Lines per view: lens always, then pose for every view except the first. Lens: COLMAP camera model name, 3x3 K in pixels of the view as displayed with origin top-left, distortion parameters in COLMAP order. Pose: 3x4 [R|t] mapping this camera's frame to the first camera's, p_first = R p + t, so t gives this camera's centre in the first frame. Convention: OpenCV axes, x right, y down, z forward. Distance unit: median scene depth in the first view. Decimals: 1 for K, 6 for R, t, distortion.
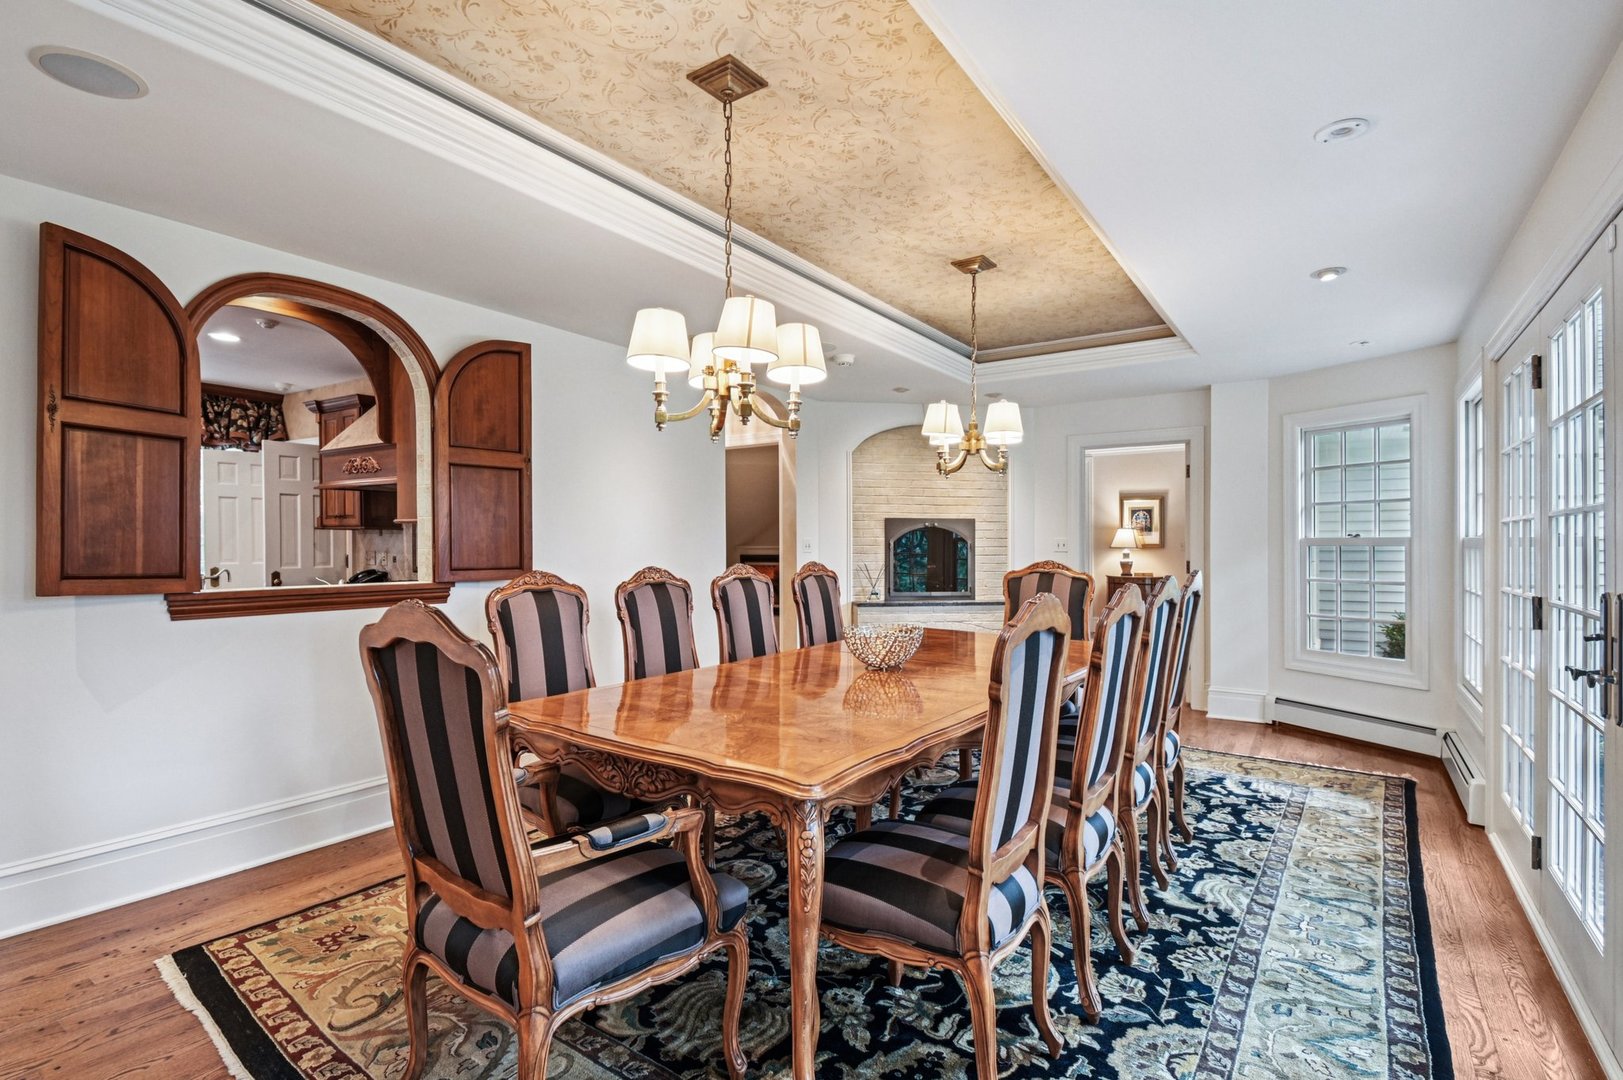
lens RADIAL K [[780.8, 0, 814.2], [0, 780.8, 539.5], [0, 0, 1]] dist [0.002230, -0.000115]
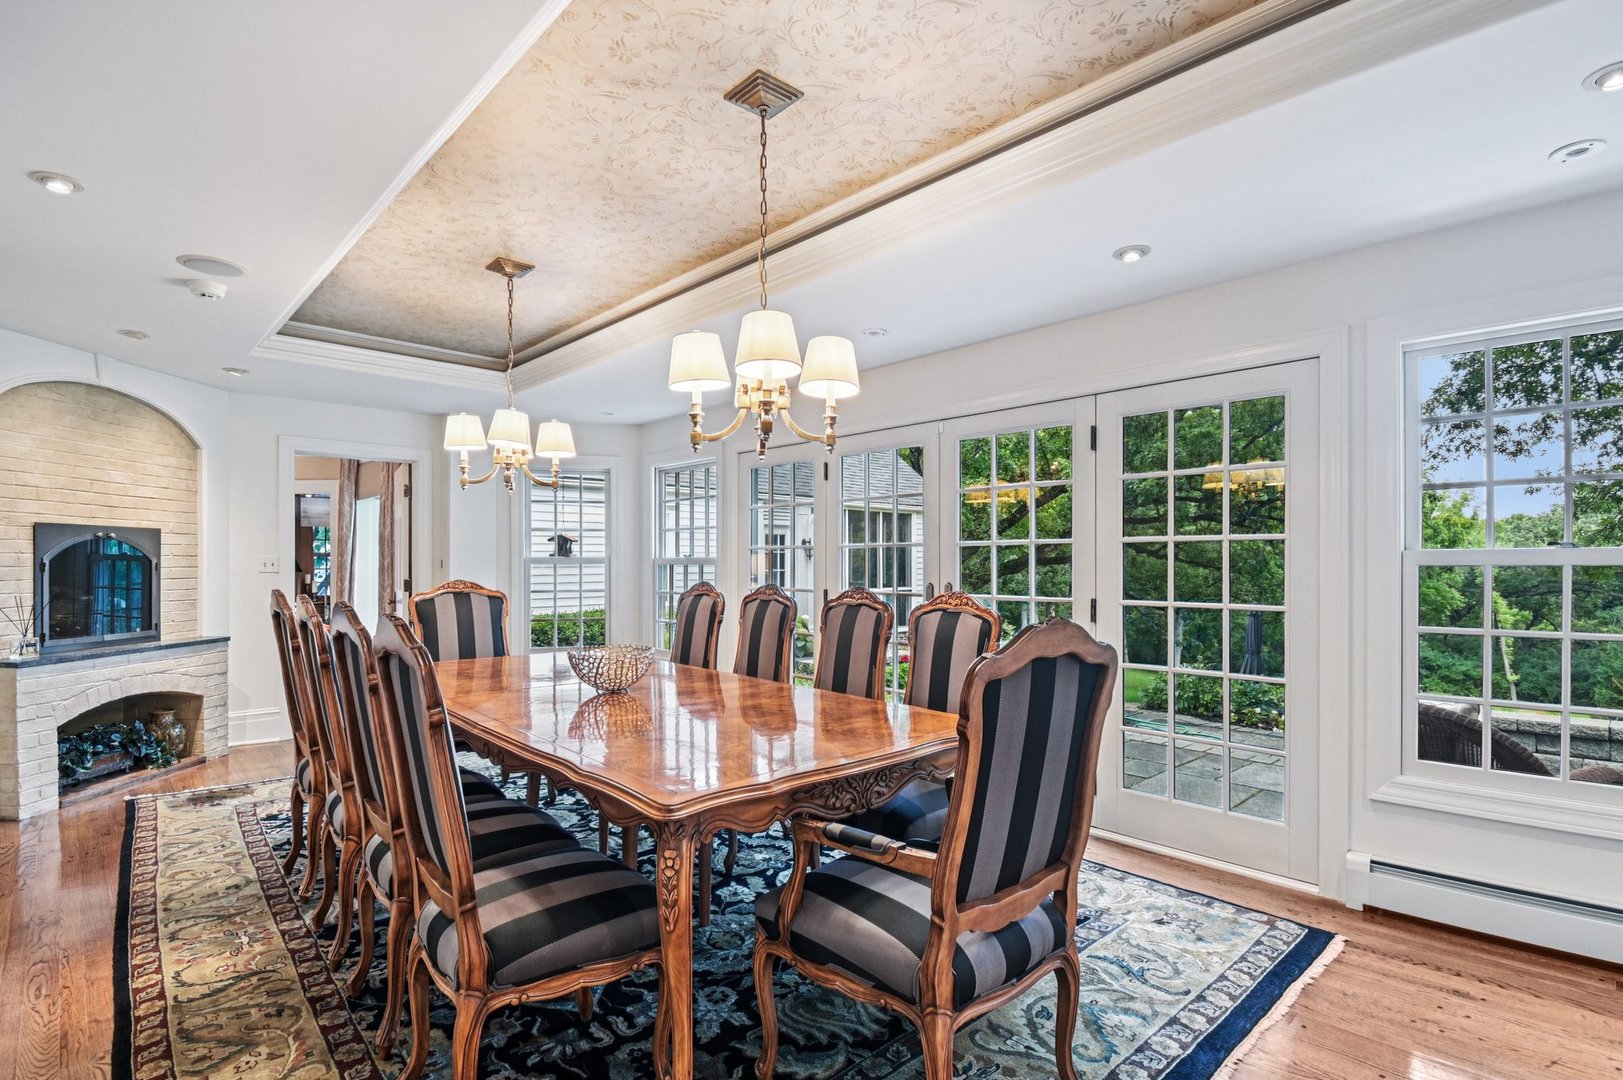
lens RADIAL K [[780.8, 0, 815.2], [0, 780.8, 553.3], [0, 0, 1]] dist [0.002230, -0.000115]
pose [[0.214989, 0.007990, 0.976584, -0.383490], [-0.000553, 0.999967, -0.008060, 0.001688], [-0.976616, 0.001193, 0.214986, 0.259529]]
